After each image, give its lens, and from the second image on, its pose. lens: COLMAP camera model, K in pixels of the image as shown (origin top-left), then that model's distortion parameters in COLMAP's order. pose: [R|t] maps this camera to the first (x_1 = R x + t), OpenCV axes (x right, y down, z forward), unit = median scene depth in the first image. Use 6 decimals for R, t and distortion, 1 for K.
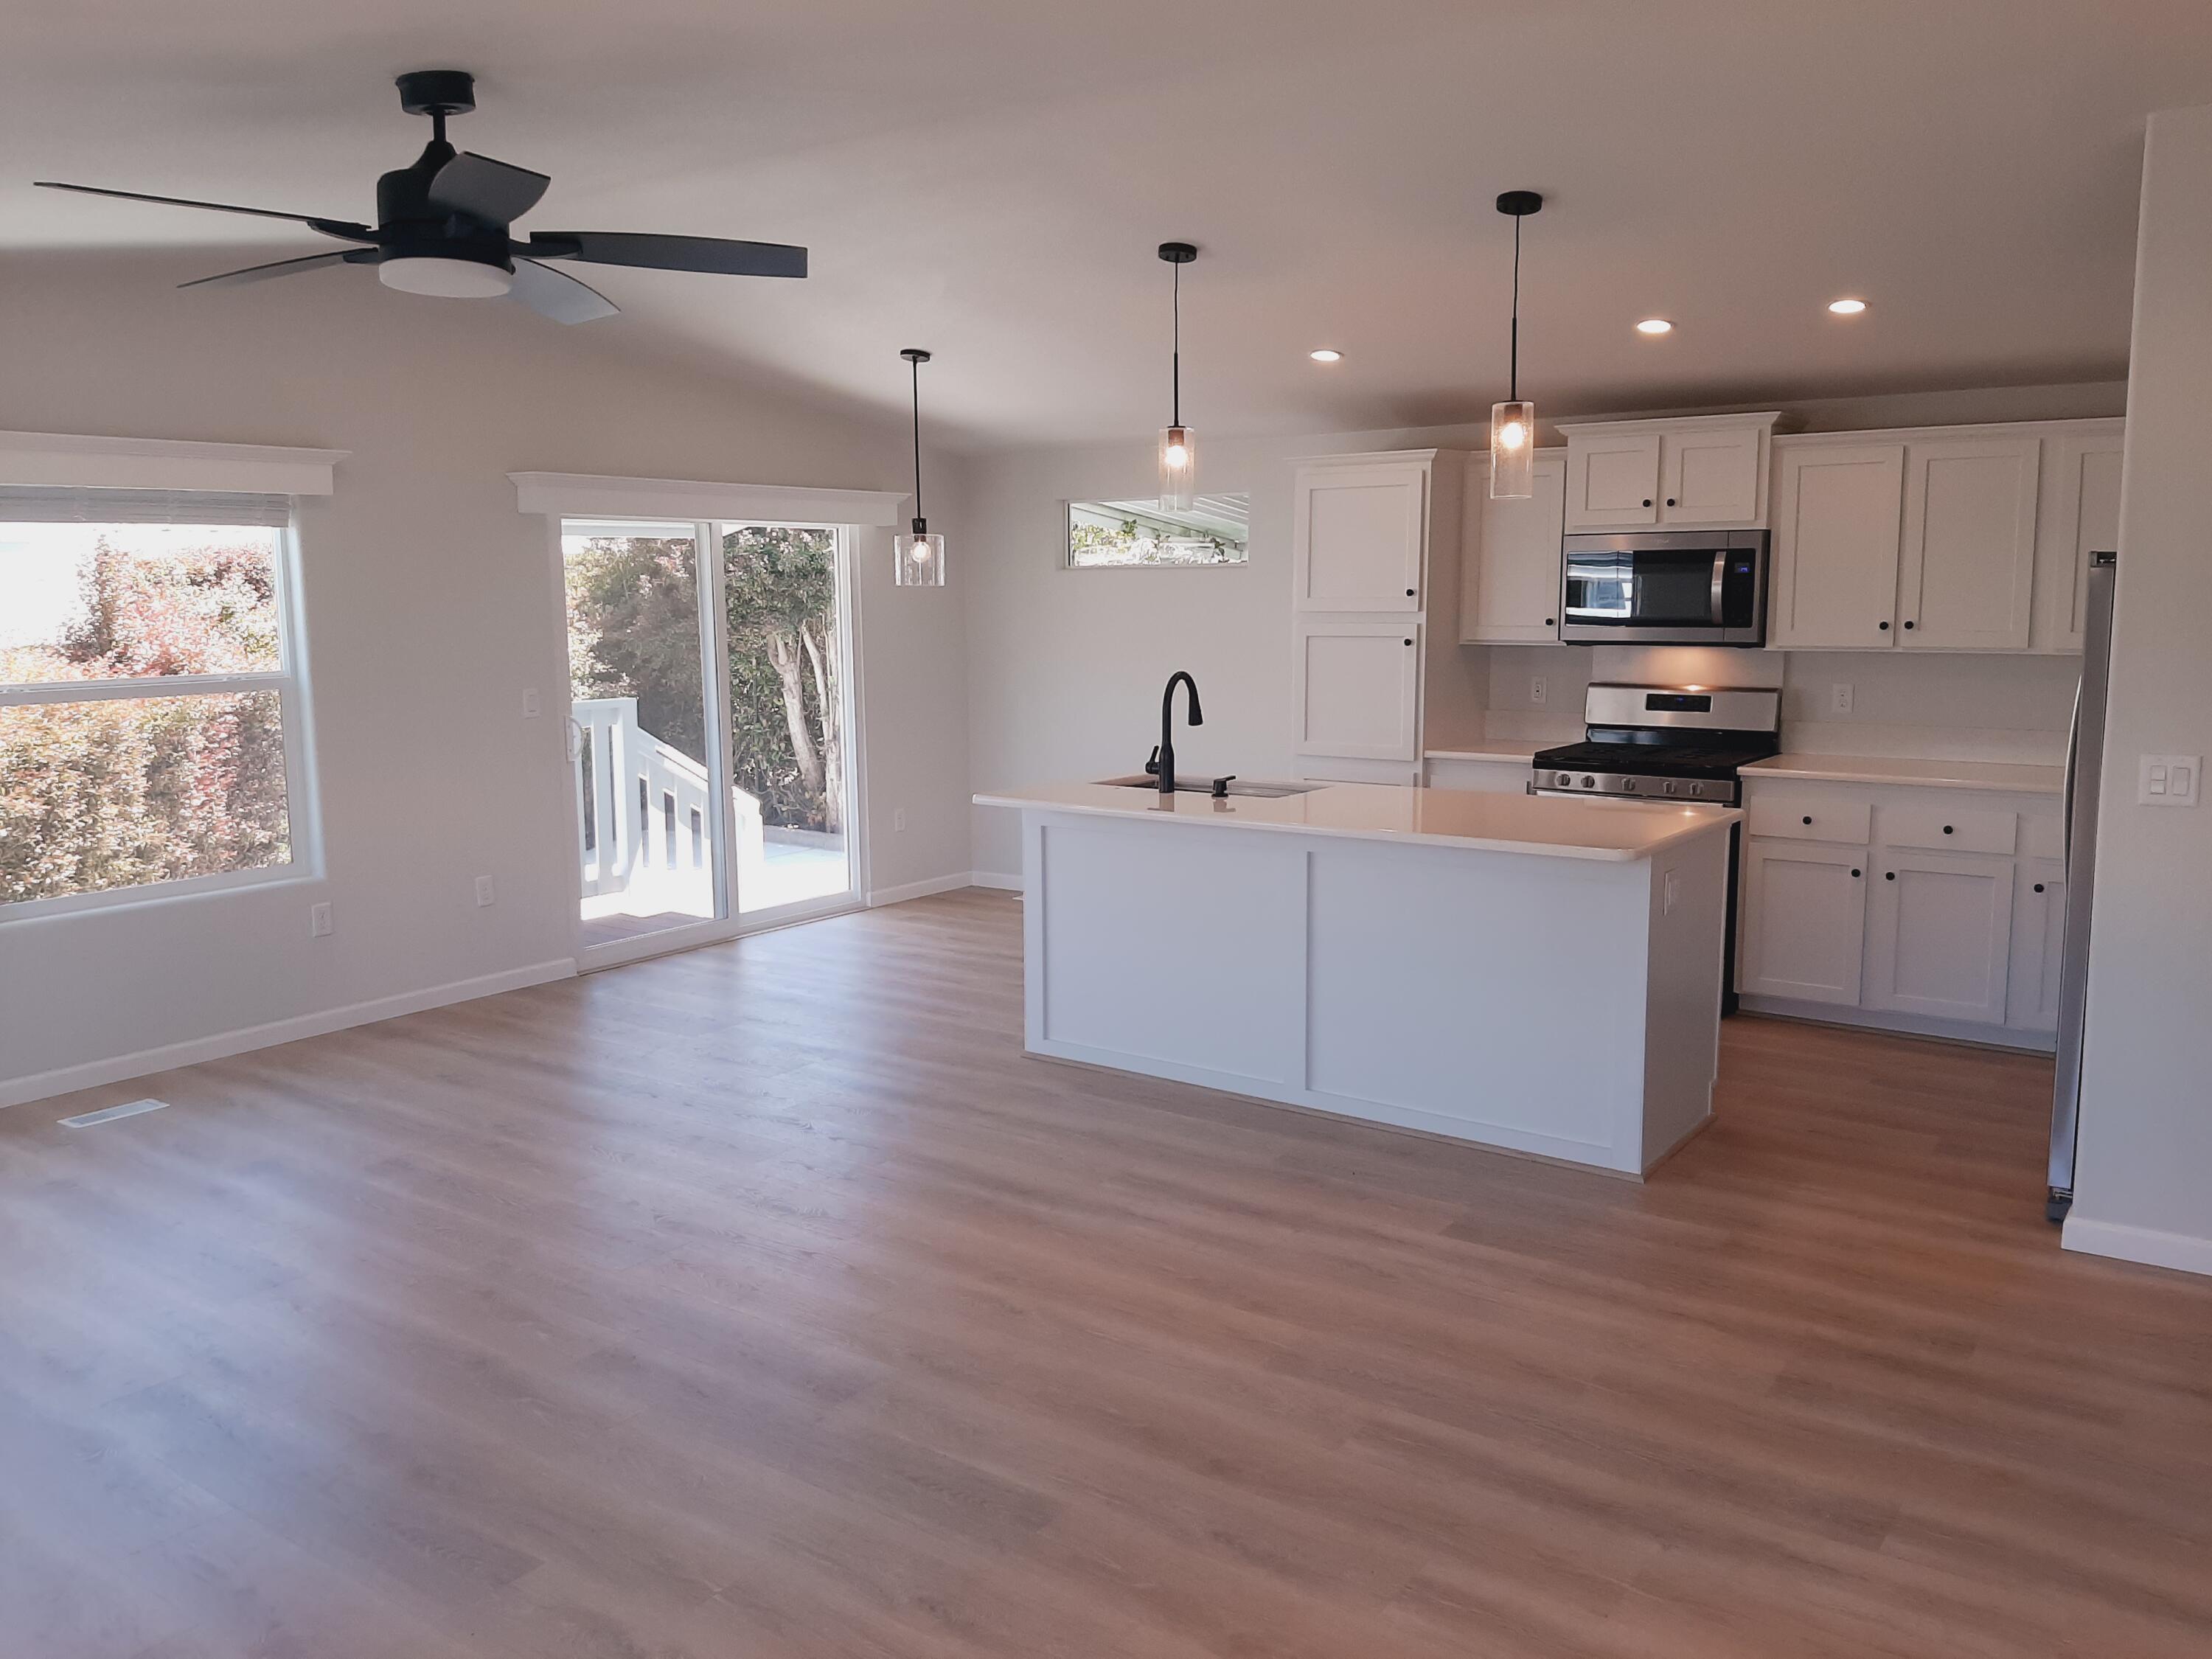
lens RADIAL K [[1682.8, 0, 1104.1], [0, 1682.8, 824.8], [0, 0, 1]] dist [0.050910, -0.001443]
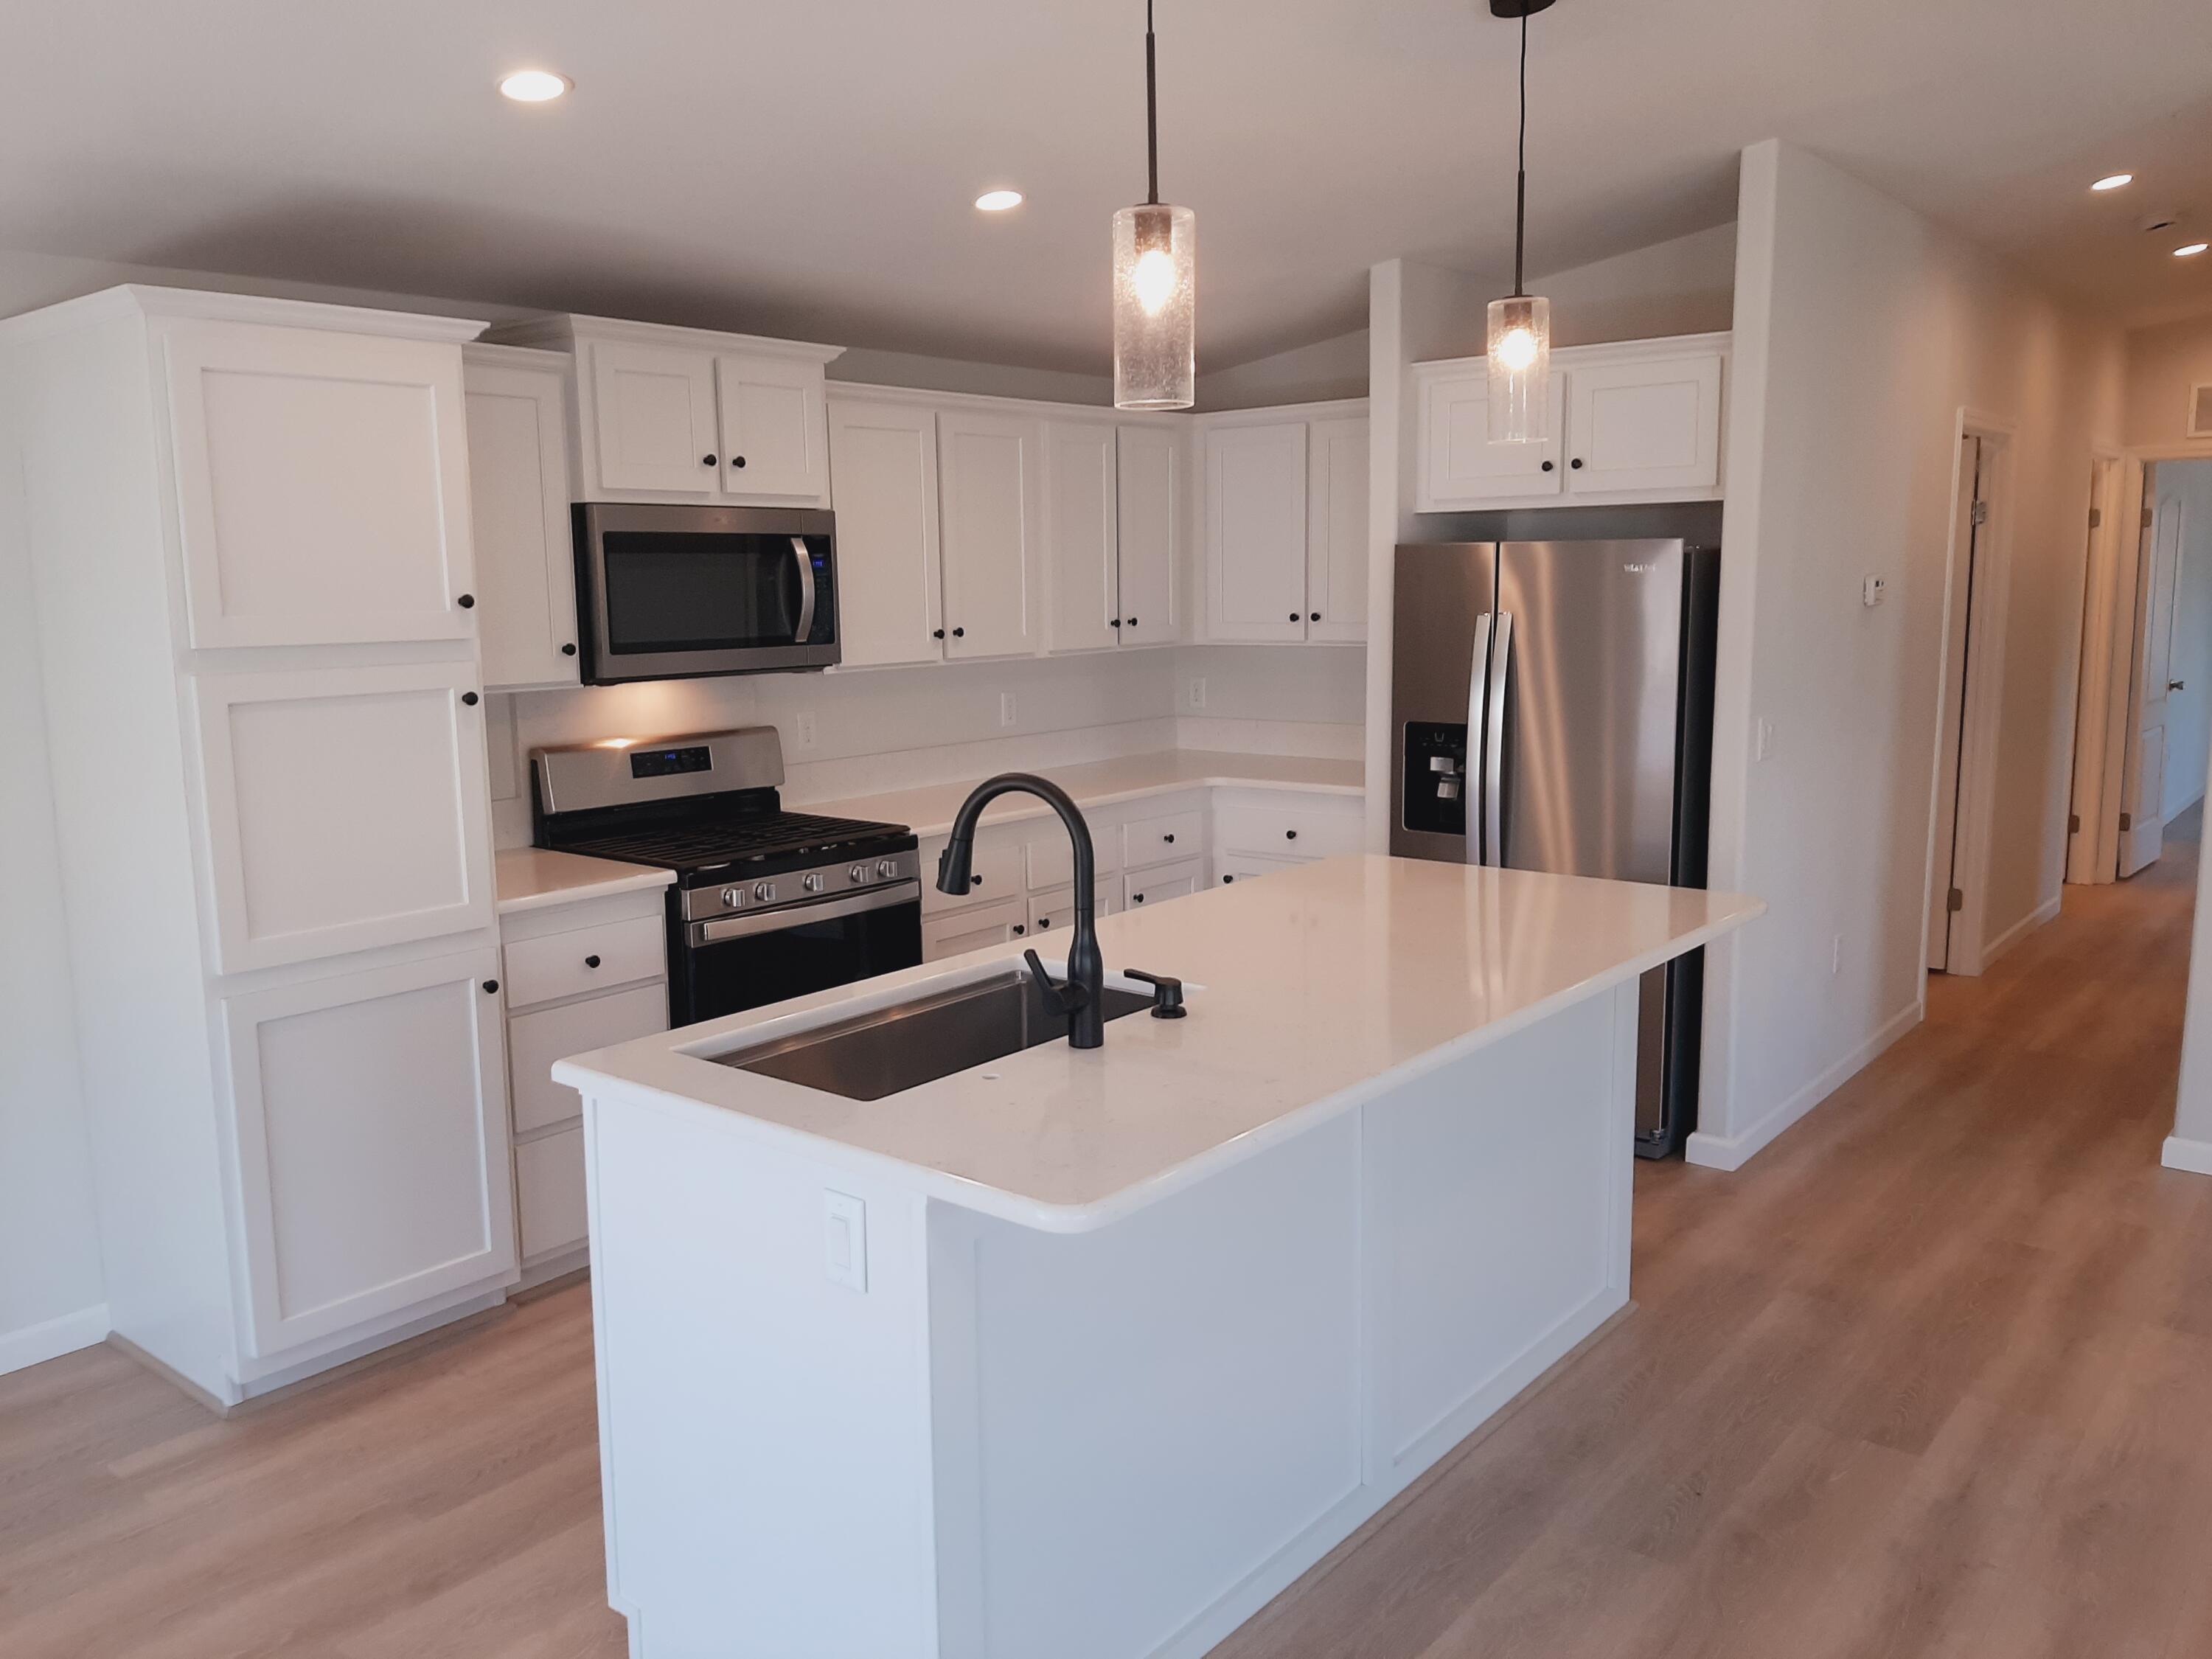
lens RADIAL K [[1682.8, 0, 1104.9], [0, 1682.8, 826.0], [0, 0, 1]] dist [0.050910, -0.001443]
pose [[0.065787, -0.143416, 0.987474, -0.359629], [0.156535, 0.978848, 0.131734, -0.122563], [-0.985479, 0.145908, 0.086845, 0.876724]]
